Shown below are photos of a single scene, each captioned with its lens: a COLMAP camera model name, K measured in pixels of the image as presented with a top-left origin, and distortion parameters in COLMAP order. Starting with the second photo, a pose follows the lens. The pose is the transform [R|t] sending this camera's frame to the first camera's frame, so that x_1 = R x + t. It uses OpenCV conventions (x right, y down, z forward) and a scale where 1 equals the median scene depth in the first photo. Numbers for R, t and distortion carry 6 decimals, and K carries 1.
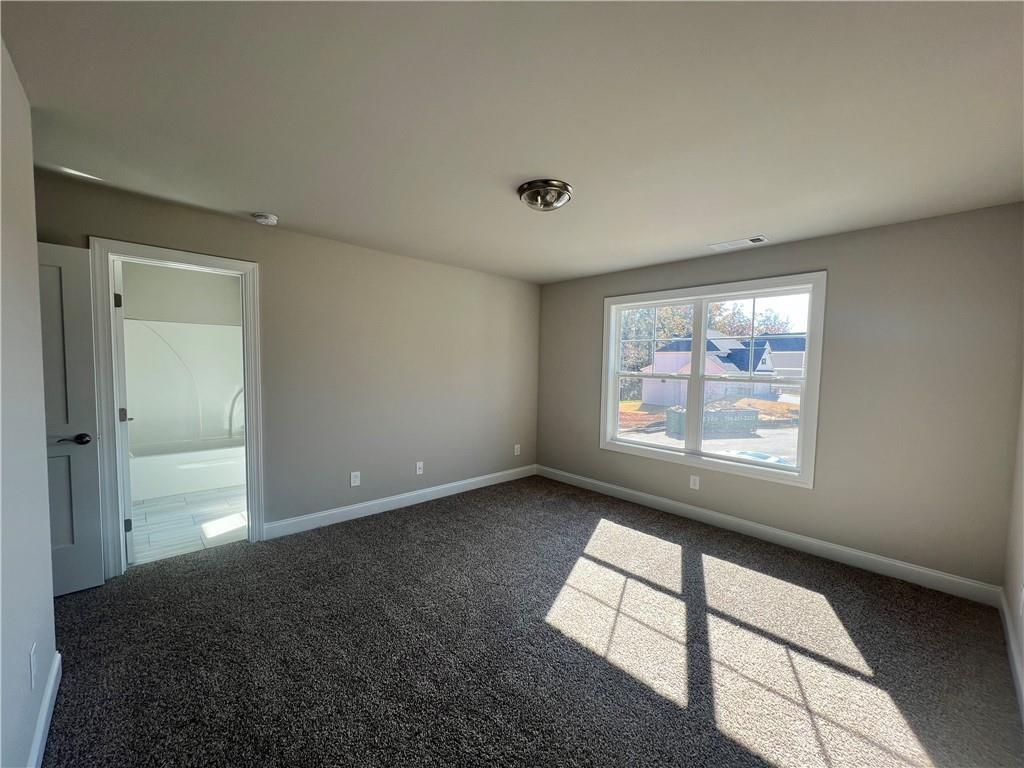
lens RADIAL K [[410.7, 0, 511.1], [0, 410.7, 389.1], [0, 0, 1]] dist [-0.000836, -0.000073]
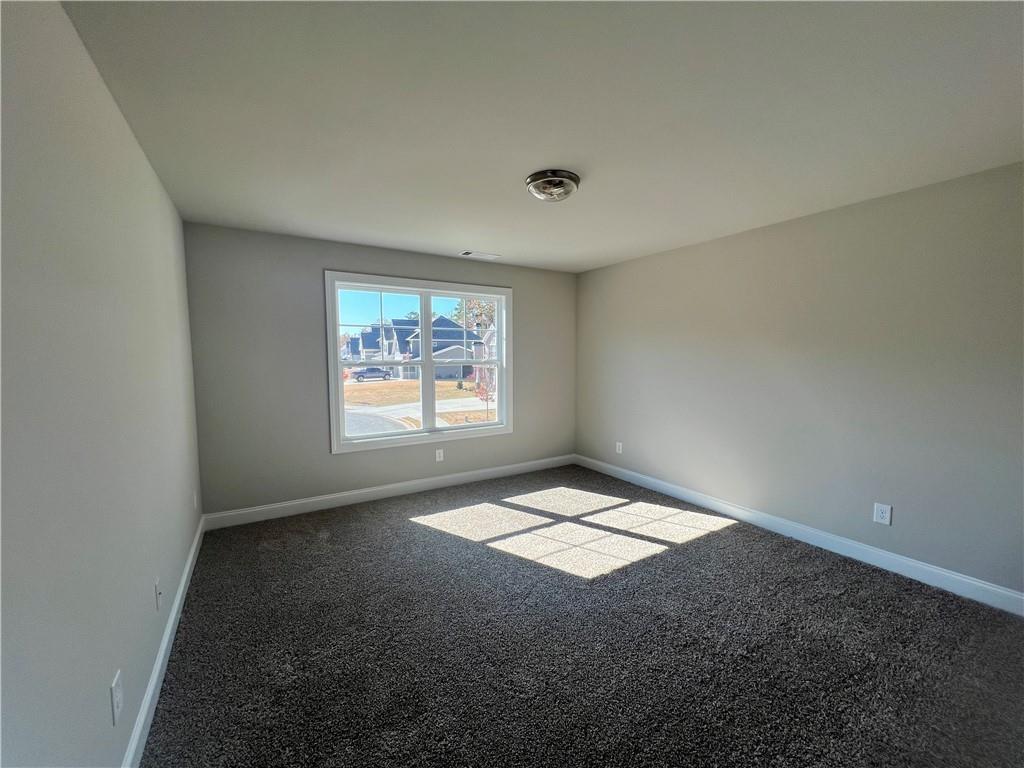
lens RADIAL K [[418.6, 0, 504.7], [0, 418.6, 393.3], [0, 0, 1]] dist [-0.001424, -0.000059]
pose [[0.184697, -0.113712, 0.976195, -0.834194], [0.059858, 0.992741, 0.104314, -0.070298], [-0.980971, 0.039167, 0.190163, 0.790814]]
